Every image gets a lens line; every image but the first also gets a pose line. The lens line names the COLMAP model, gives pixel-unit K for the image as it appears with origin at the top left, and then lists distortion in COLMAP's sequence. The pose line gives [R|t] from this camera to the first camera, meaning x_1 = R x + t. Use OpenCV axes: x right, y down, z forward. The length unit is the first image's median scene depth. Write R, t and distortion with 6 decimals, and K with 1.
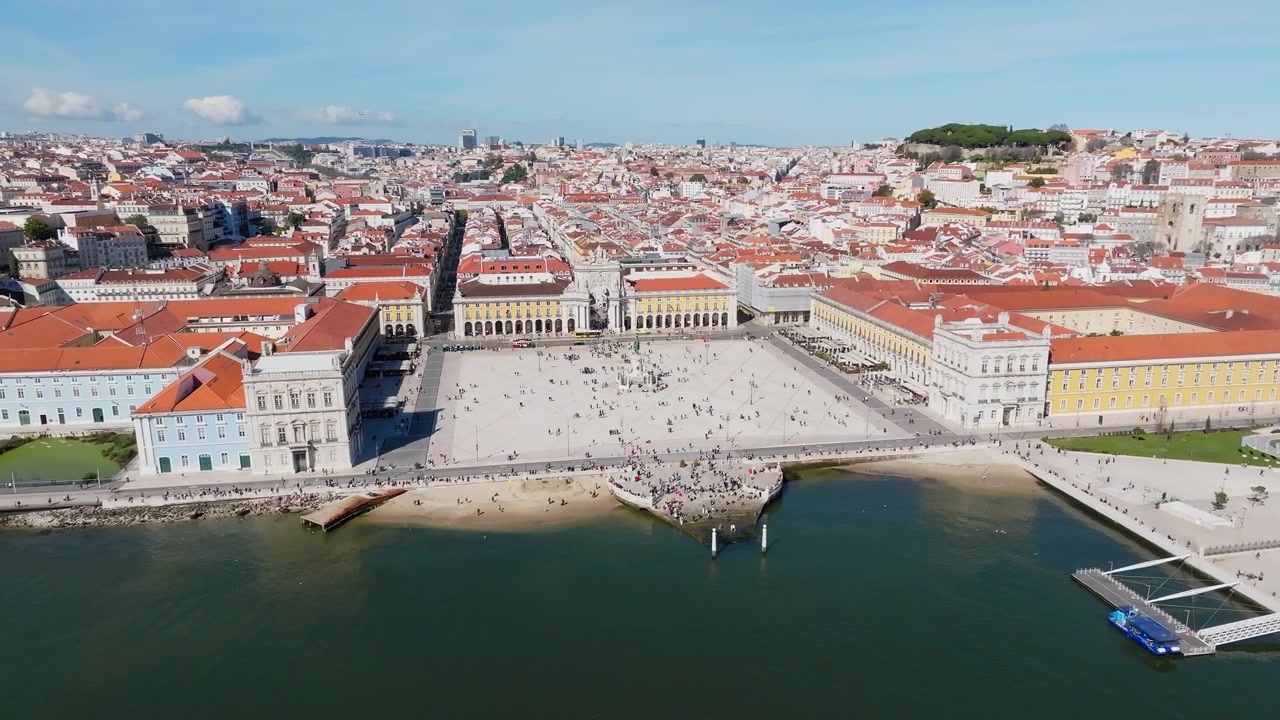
lens RADIAL K [[901.1, 0, 640.0], [0, 901.1, 360.0], [0, 0, 1]] dist [-0.002957, 0.018618]
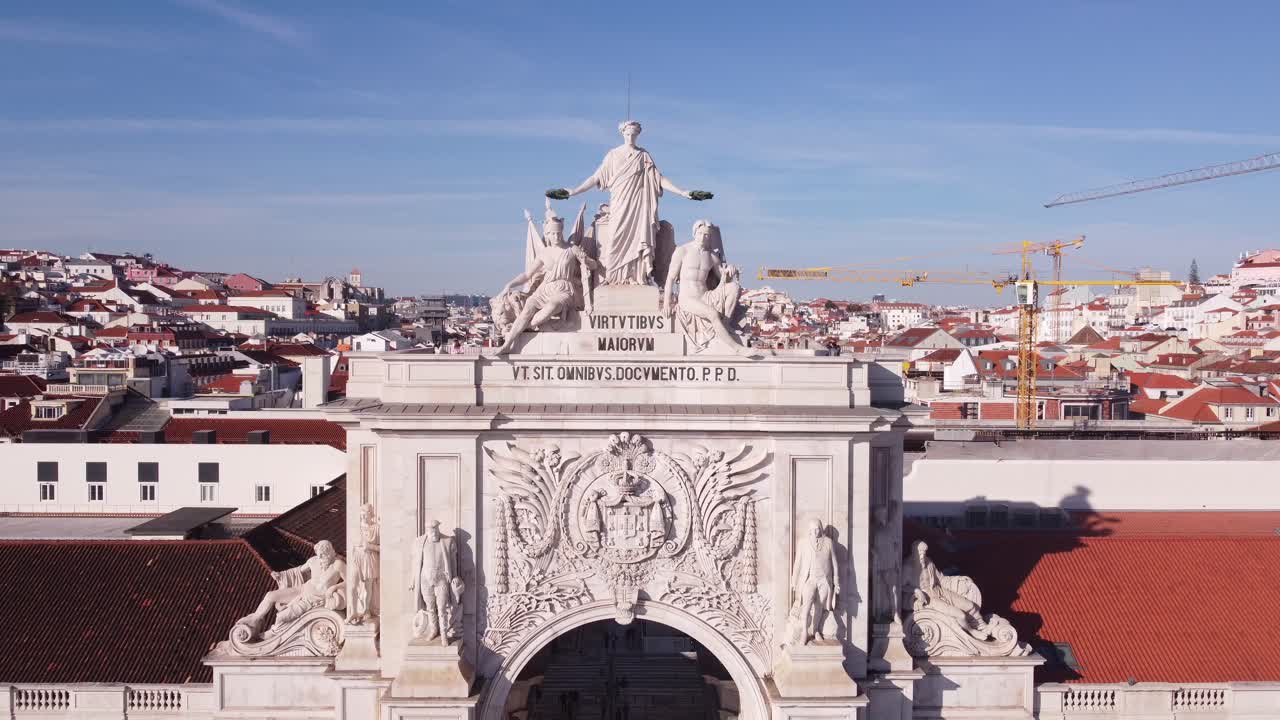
lens RADIAL K [[1010.8, 0, 627.8], [0, 1010.8, 356.4], [0, 0, 1]] dist [0.007923, 0.001181]
pose [[0.986370, 0.015264, -0.163836, -0.026675], [-0.046847, 0.980532, -0.190687, -0.079954], [0.157735, 0.195763, 0.967882, 0.824858]]
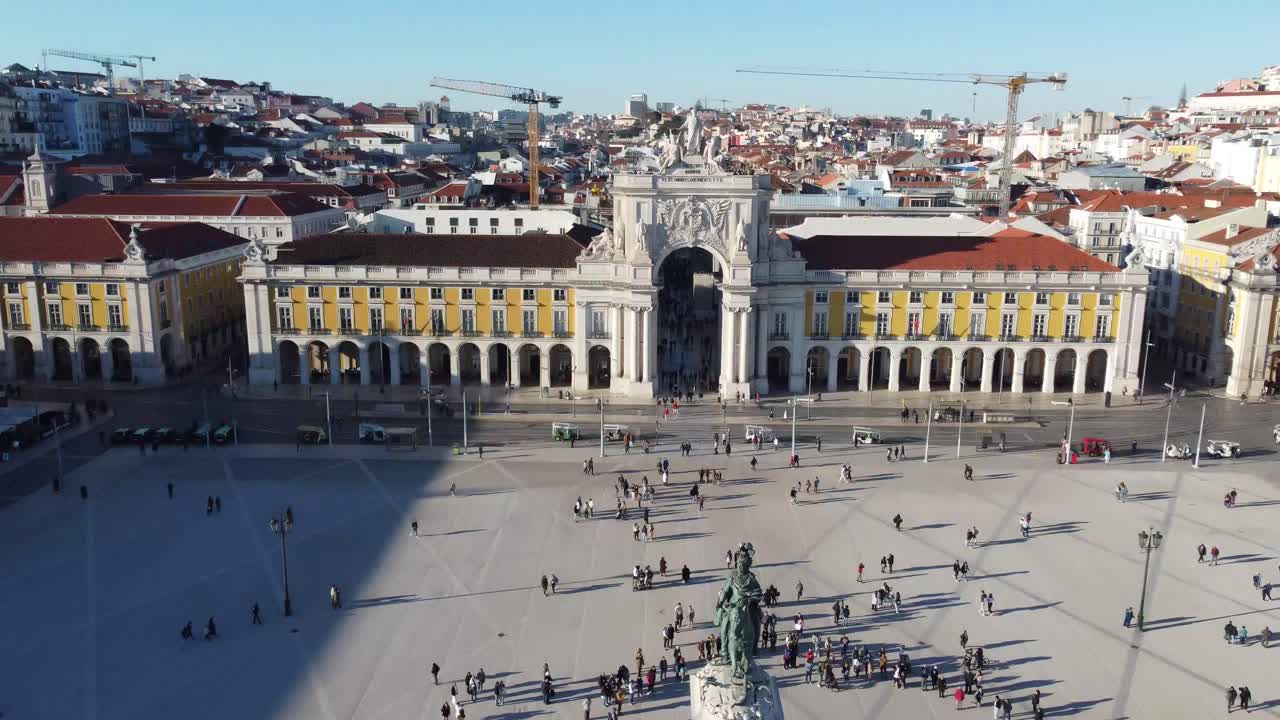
lens RADIAL K [[1006.9, 0, 640.0], [0, 1006.9, 360.0], [0, 0, 1]] dist [-0.000993, 0.001426]
pose [[0.980450, 0.052516, -0.189633, 0.005389], [-0.054504, 0.998500, -0.005278, -0.036534], [0.189072, 0.015510, 0.981841, 0.599008]]
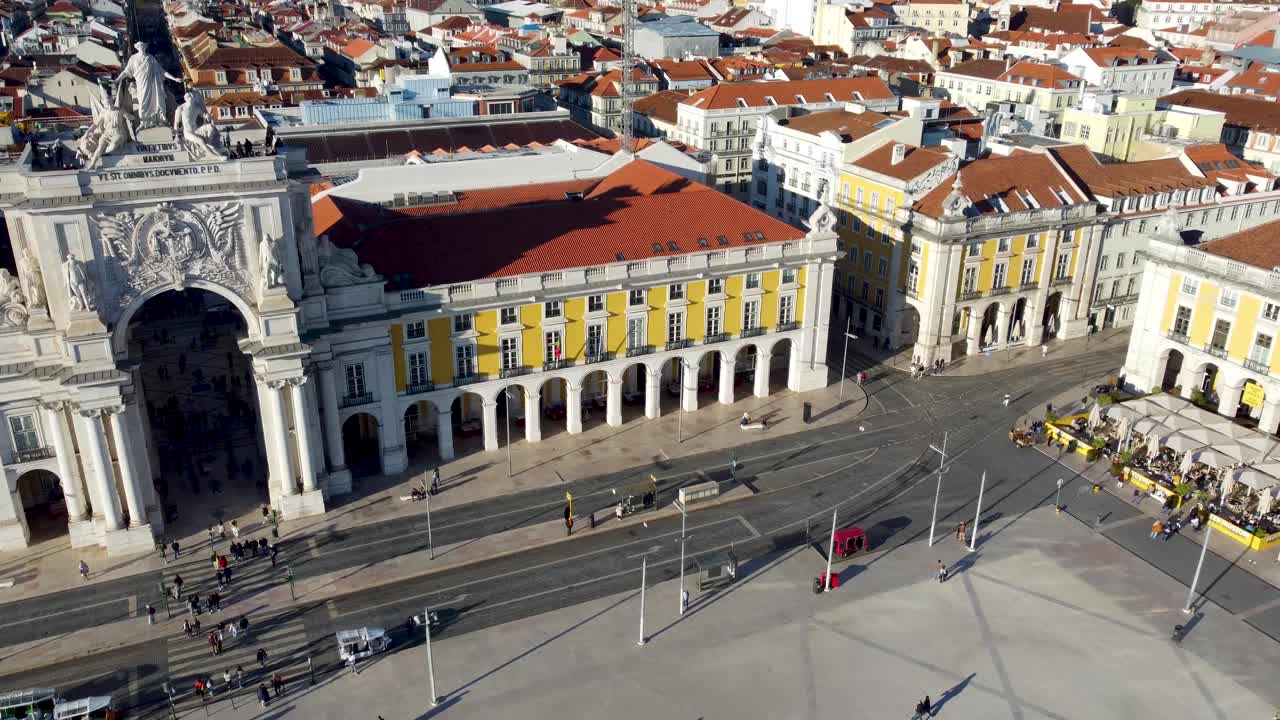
lens RADIAL K [[1010.8, 0, 627.8], [0, 1010.8, 356.4], [0, 0, 1]] dist [0.007923, 0.001181]
pose [[0.968340, -0.084705, 0.234825, -0.006810], [0.046418, 0.985364, 0.164021, -0.088441], [-0.245281, -0.147928, 0.958099, 0.717627]]
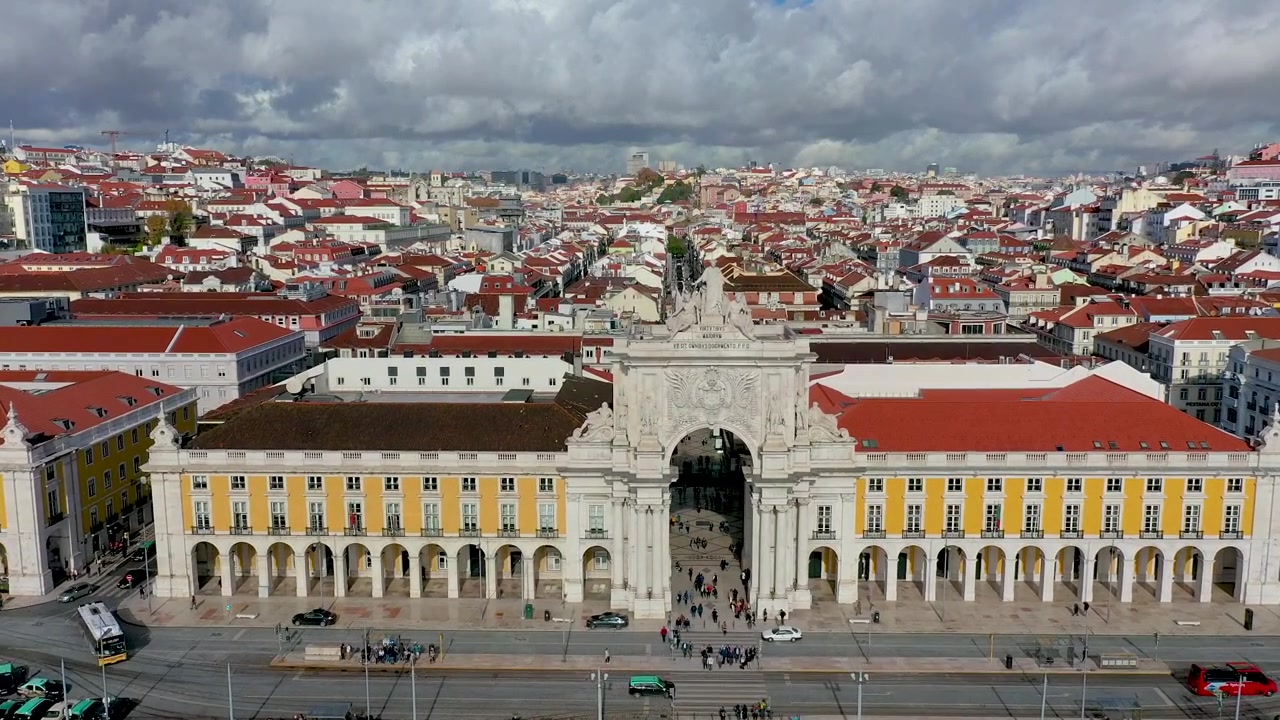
lens RADIAL K [[1031.5, 0, 640.0], [0, 1031.5, 360.0], [0, 0, 1]] dist [0.007445, -0.001126]
pose [[0.980202, 0.032536, -0.195308, -0.008414], [-0.045324, 0.997085, -0.061370, -0.074769], [0.192742, 0.069007, 0.978820, 0.655824]]
